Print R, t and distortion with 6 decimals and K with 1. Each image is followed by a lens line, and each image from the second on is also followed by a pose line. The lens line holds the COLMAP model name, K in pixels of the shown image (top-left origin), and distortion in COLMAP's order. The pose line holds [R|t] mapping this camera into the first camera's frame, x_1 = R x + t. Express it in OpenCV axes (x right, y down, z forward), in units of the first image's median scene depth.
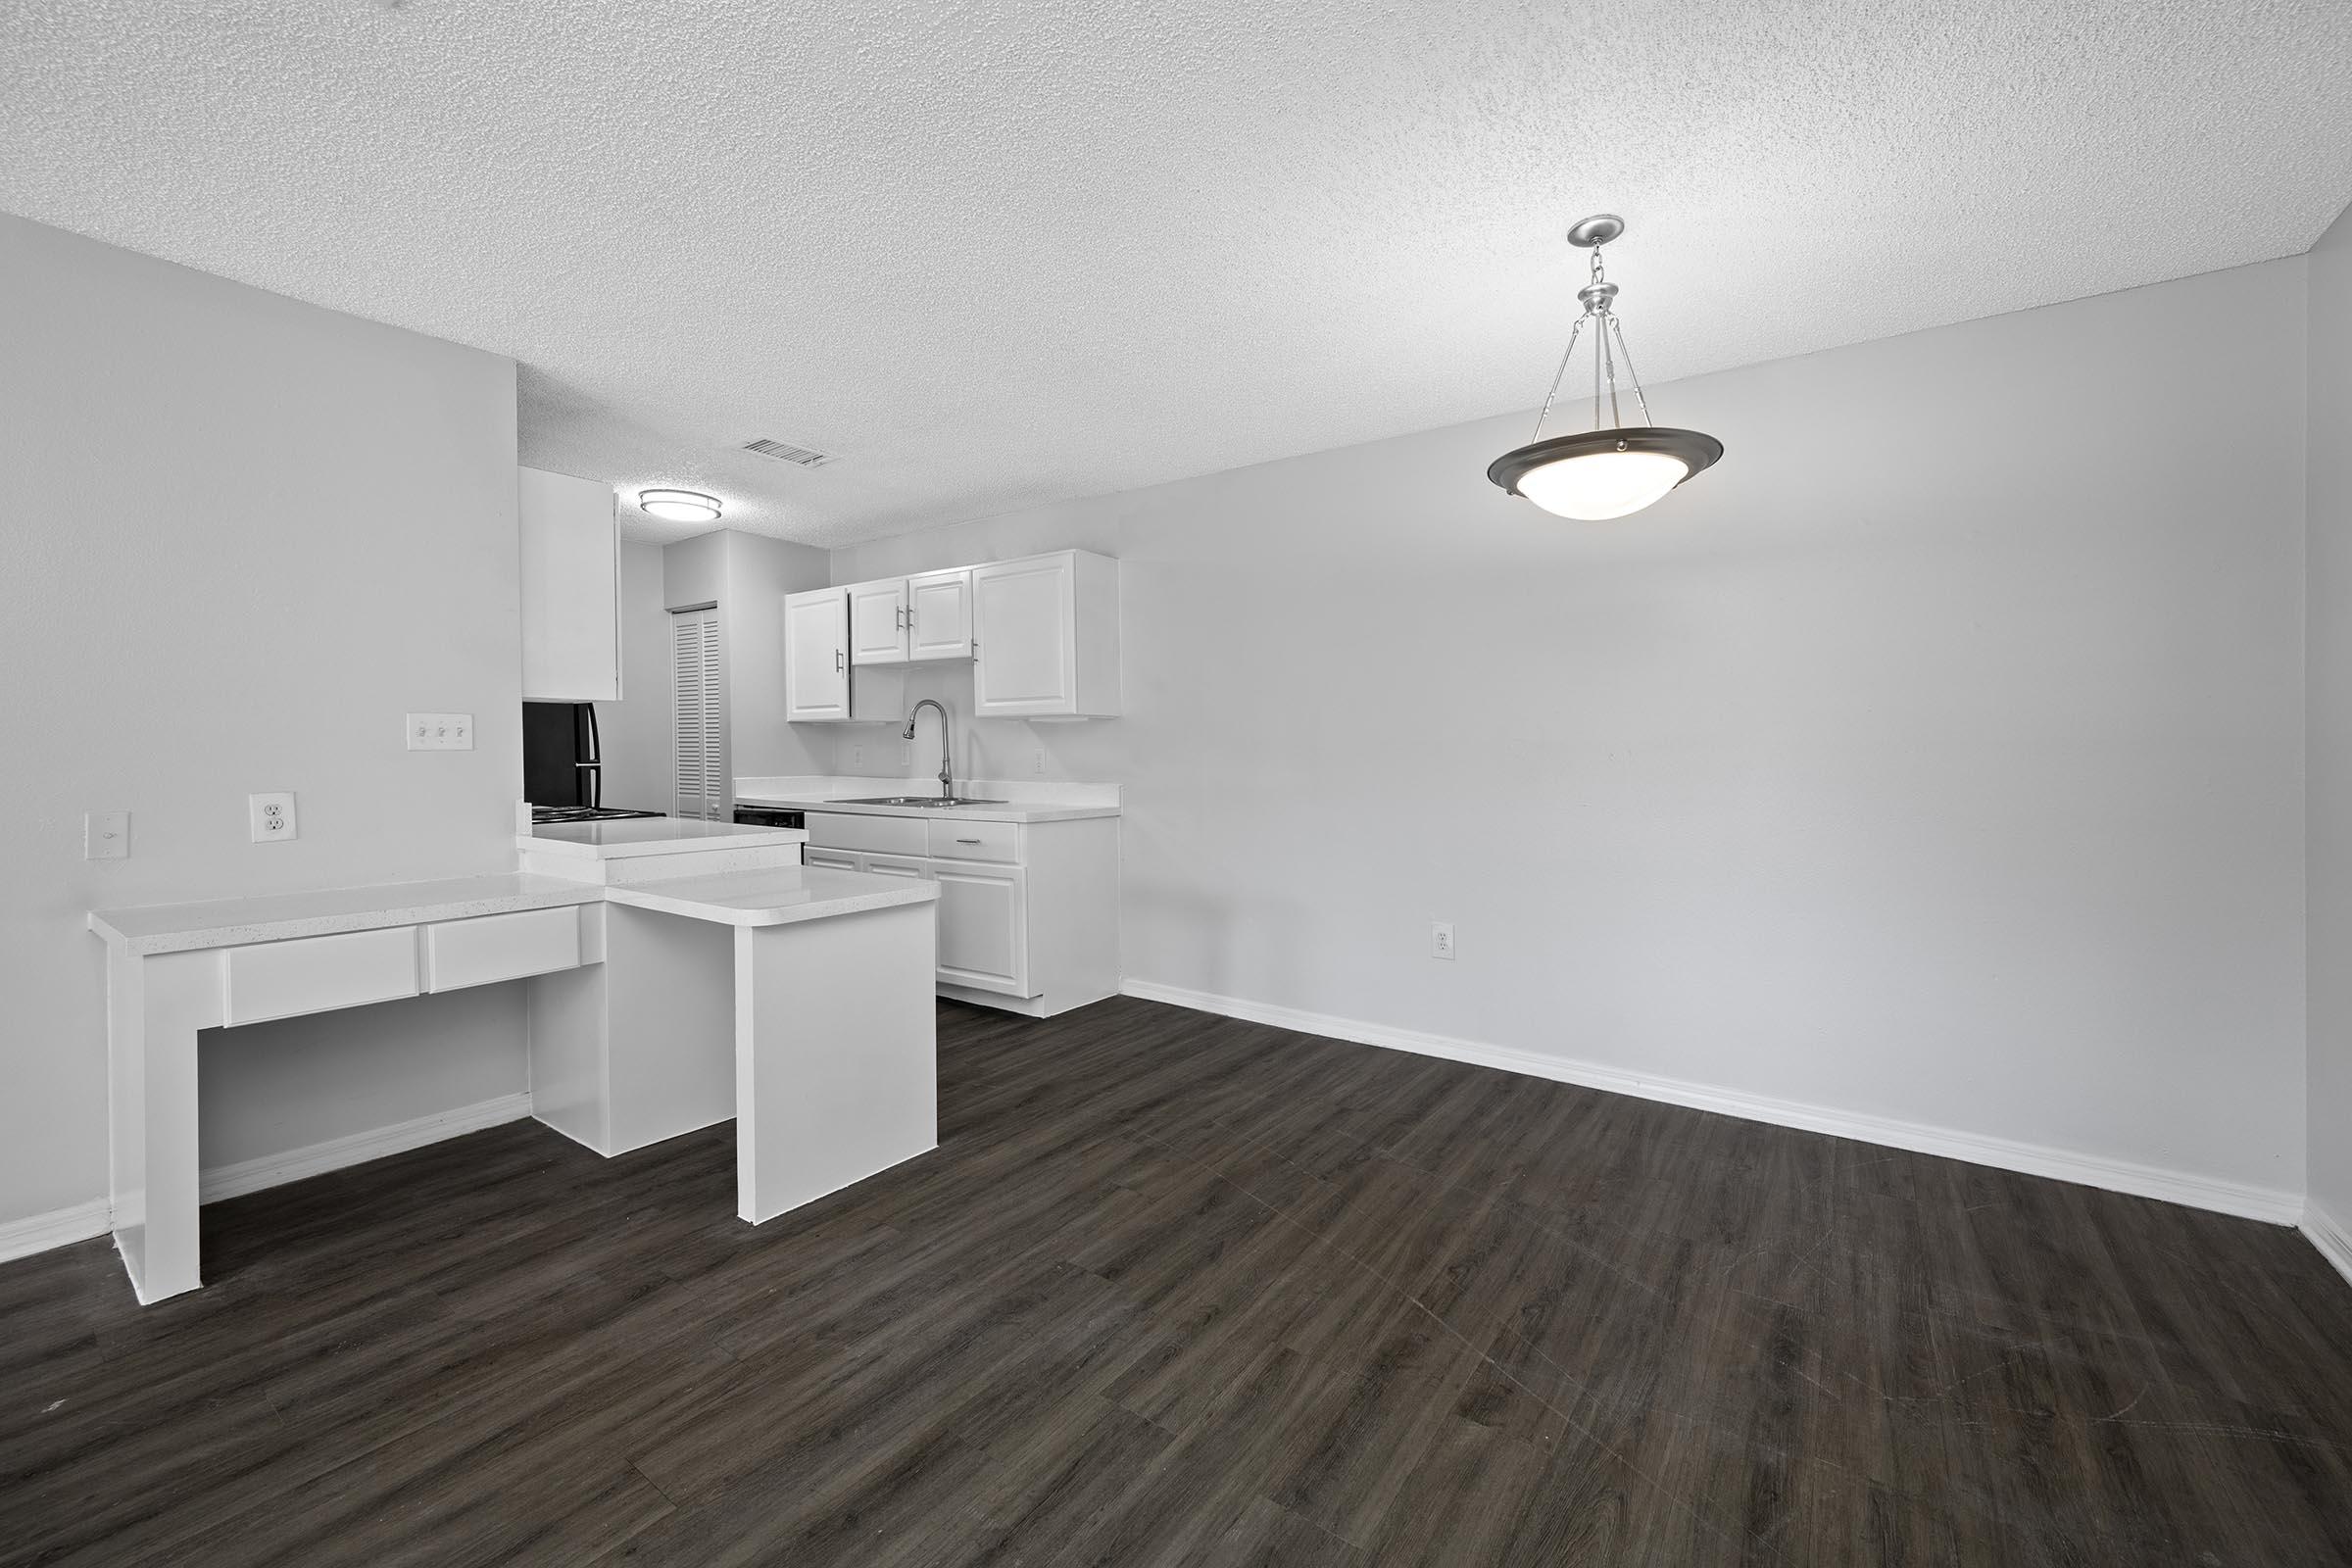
lens RADIAL K [[929.8, 0, 1139.9], [0, 929.8, 757.0], [0, 0, 1]] dist [0.000310, -0.000267]
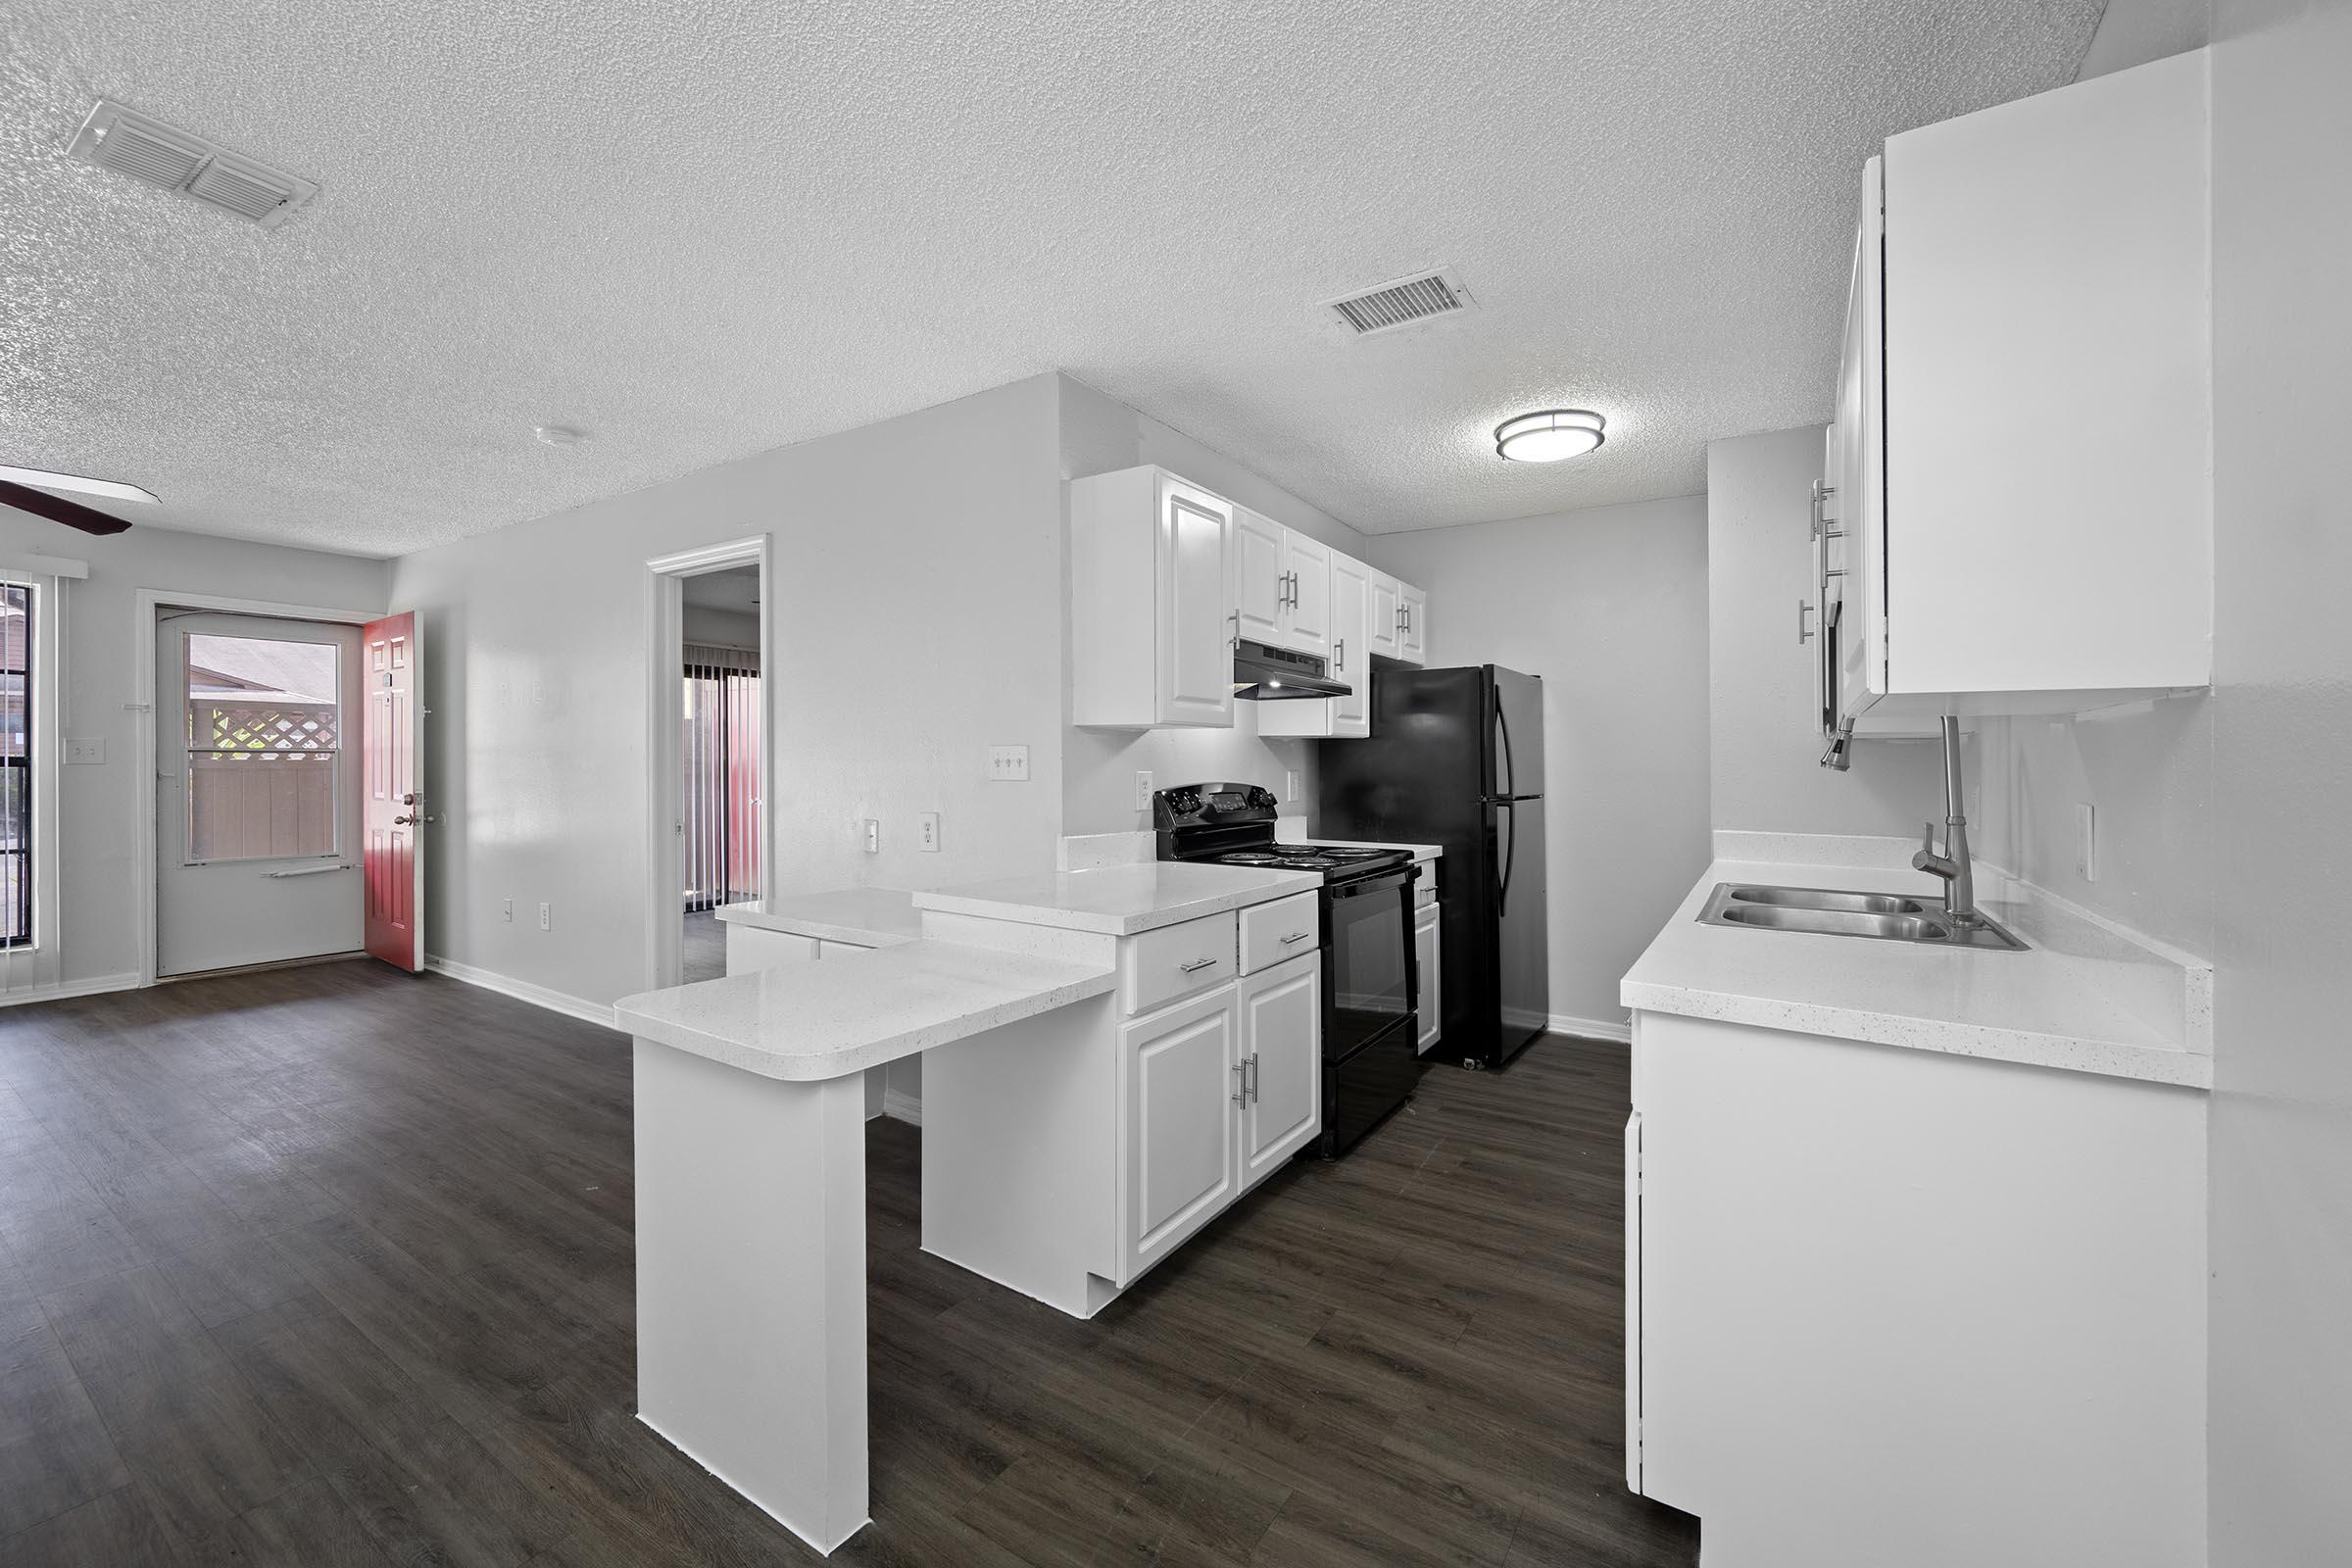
lens RADIAL K [[929.8, 0, 1219.1], [0, 929.8, 779.9], [0, 0, 1]] dist [0.000310, -0.000267]
pose [[0.100938, 0.016851, -0.994750, 0.404915], [-0.018363, 0.999718, 0.015072, -0.036686], [0.994723, 0.016745, 0.101219, 1.485507]]
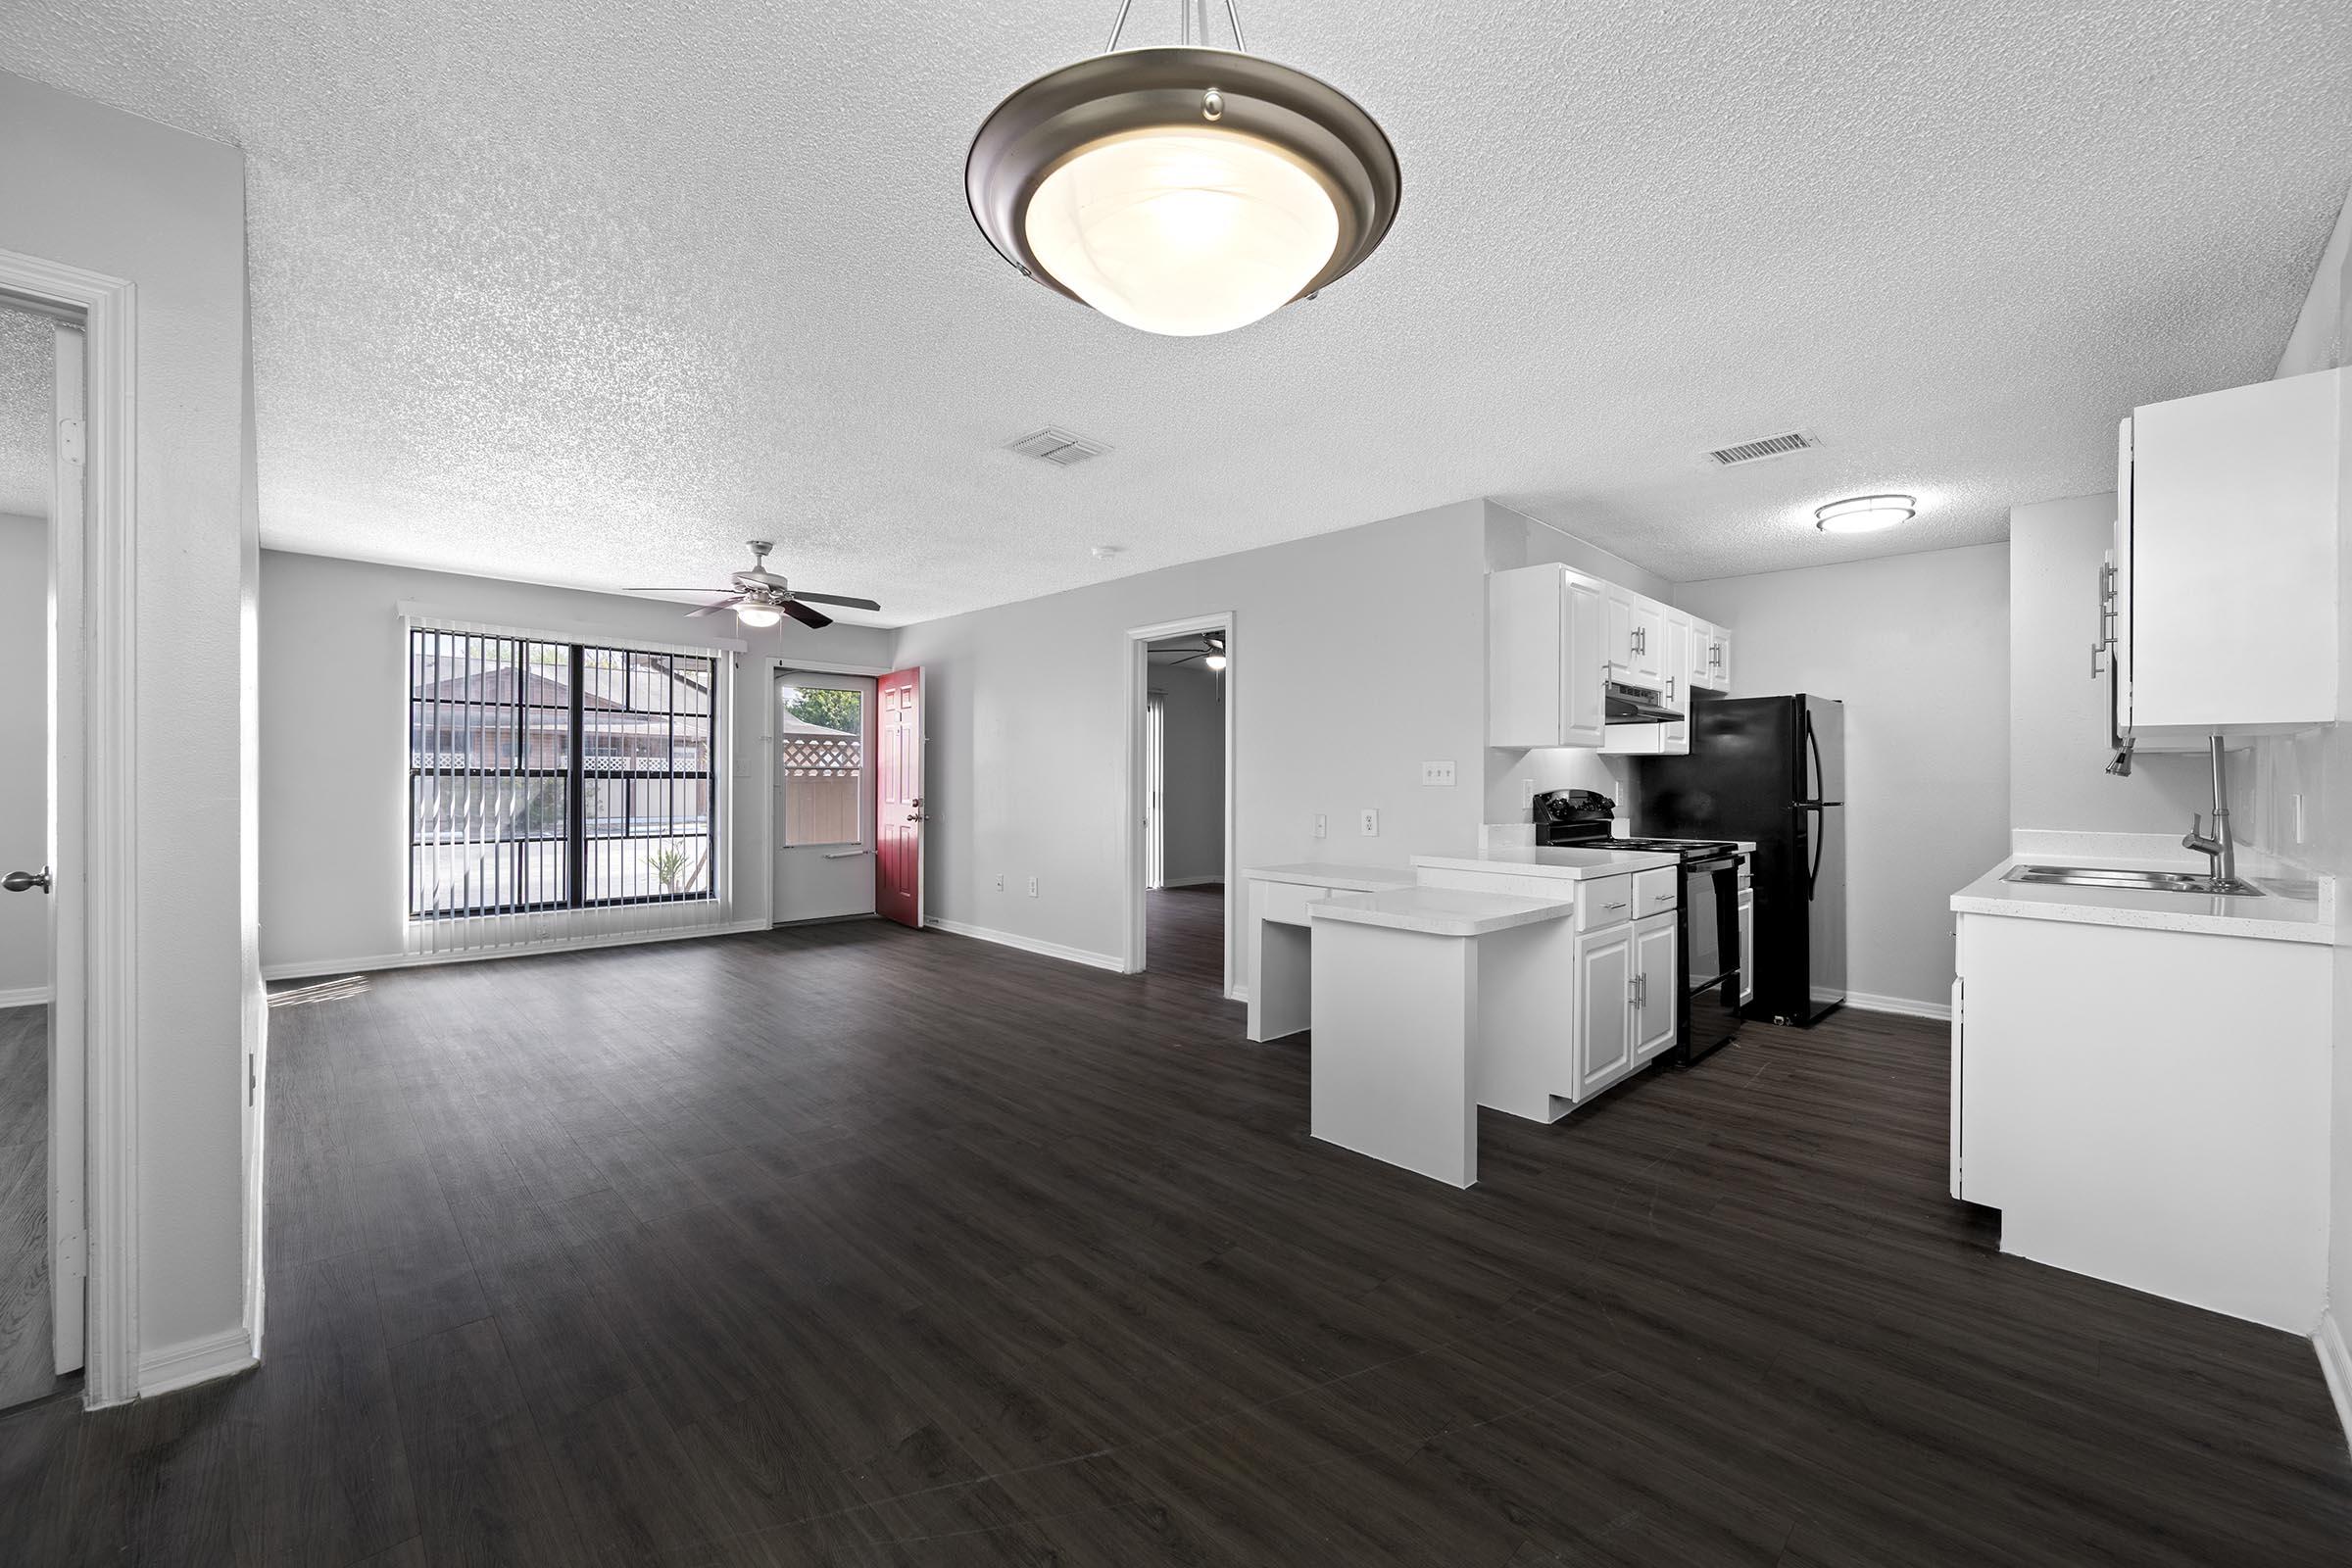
lens RADIAL K [[929.8, 0, 1220.2], [0, 929.8, 805.5], [0, 0, 1]] dist [0.000310, -0.000267]
pose [[-0.115031, 0.023500, -0.993084, 0.998506], [-0.019893, 0.999465, 0.025955, -0.009021], [0.993163, 0.022742, -0.114501, 1.085044]]
